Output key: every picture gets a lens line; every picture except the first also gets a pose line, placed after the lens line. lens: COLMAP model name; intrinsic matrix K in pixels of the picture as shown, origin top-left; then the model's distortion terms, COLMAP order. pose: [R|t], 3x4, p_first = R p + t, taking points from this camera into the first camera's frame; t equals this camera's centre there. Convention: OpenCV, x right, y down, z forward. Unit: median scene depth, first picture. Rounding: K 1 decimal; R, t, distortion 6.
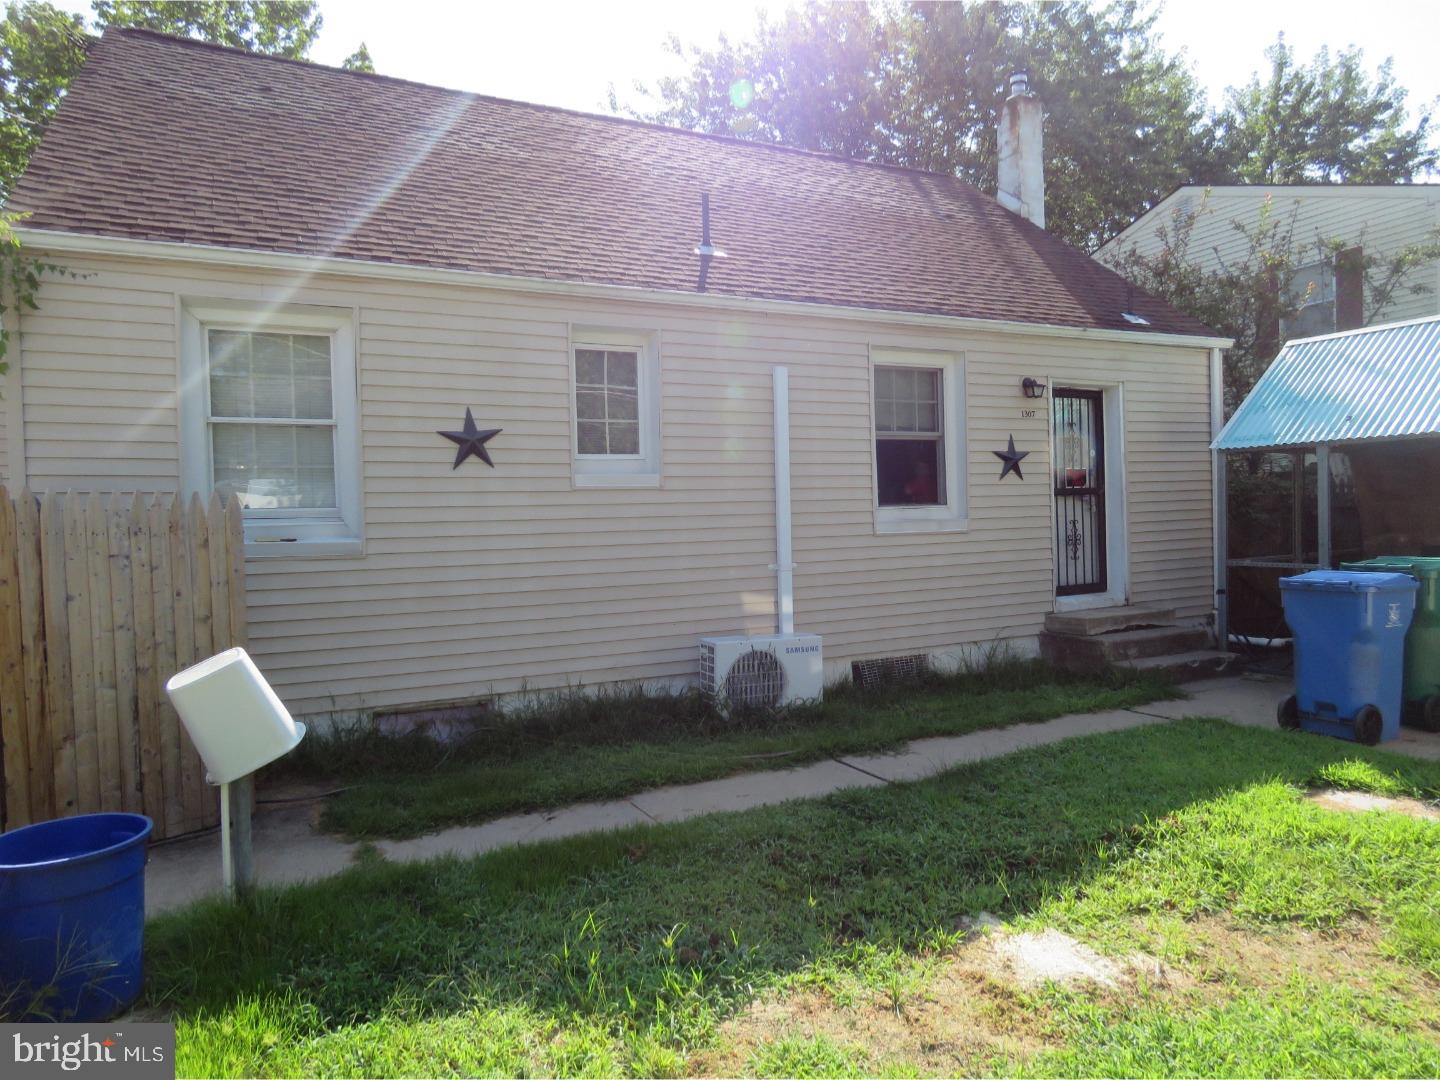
lens RADIAL K [[912.3, 0, 718.7], [0, 912.3, 542.1], [0, 0, 1]] dist [-0.007944, -0.003594]
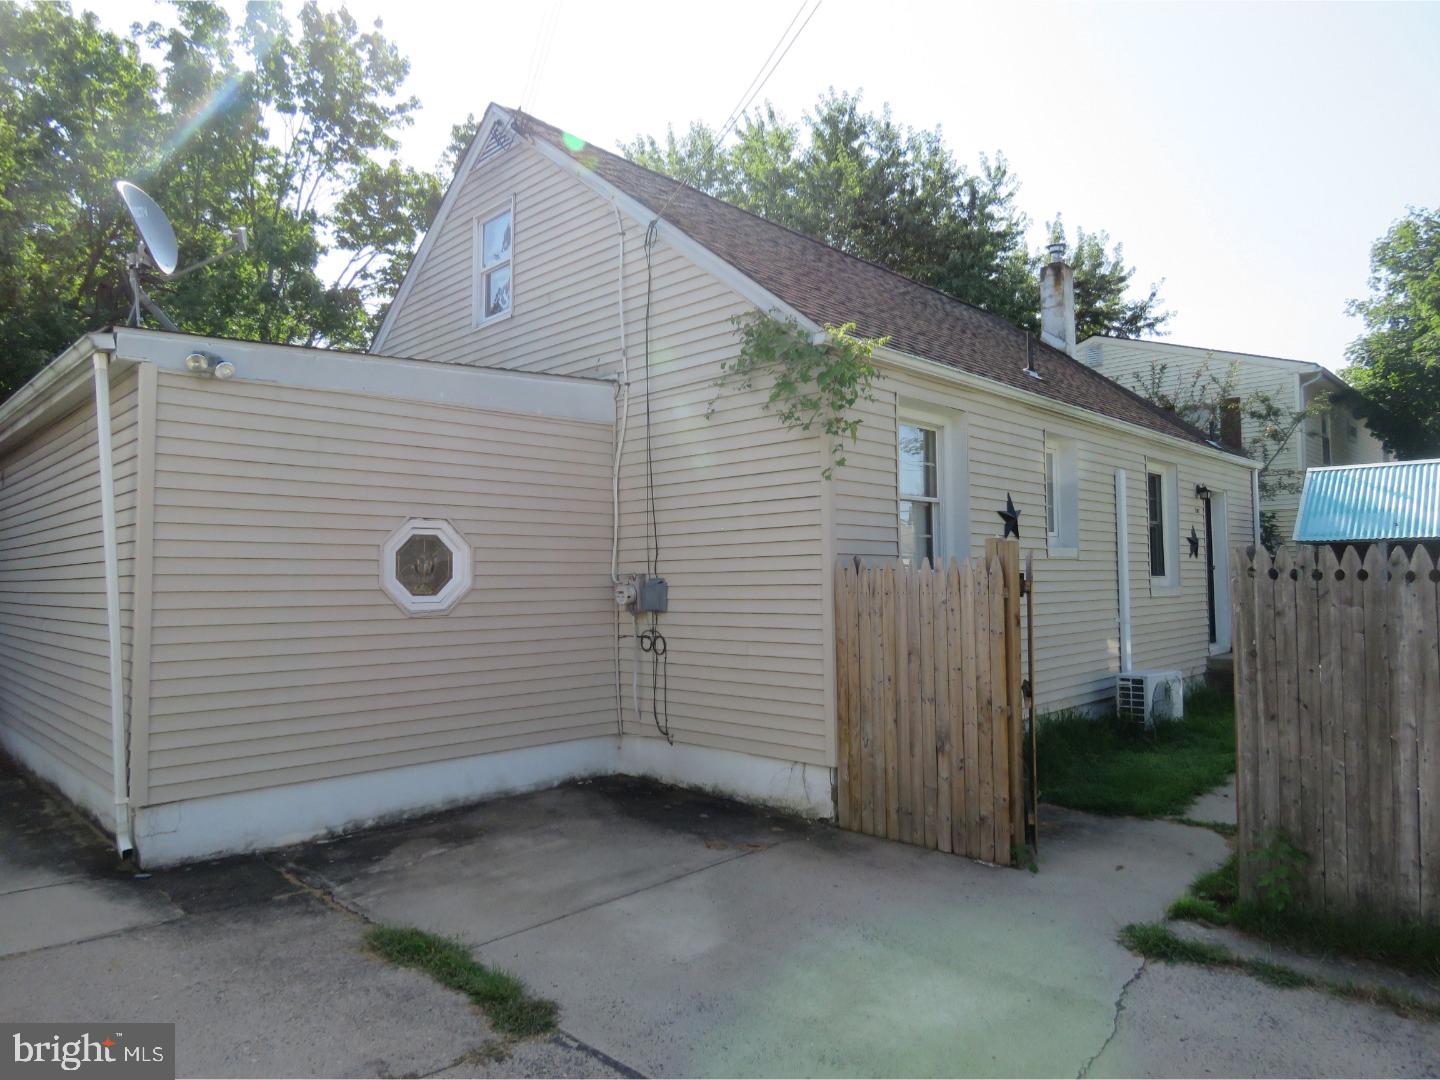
lens RADIAL K [[914.3, 0, 720.0], [0, 914.3, 540.0], [0, 0, 1]] dist [-0.007804, 0.003229]
pose [[0.938327, 0.031923, 0.344272, -0.844808], [-0.004368, 0.996744, -0.080518, 0.017189], [-0.345721, 0.074048, 0.935411, -0.034439]]
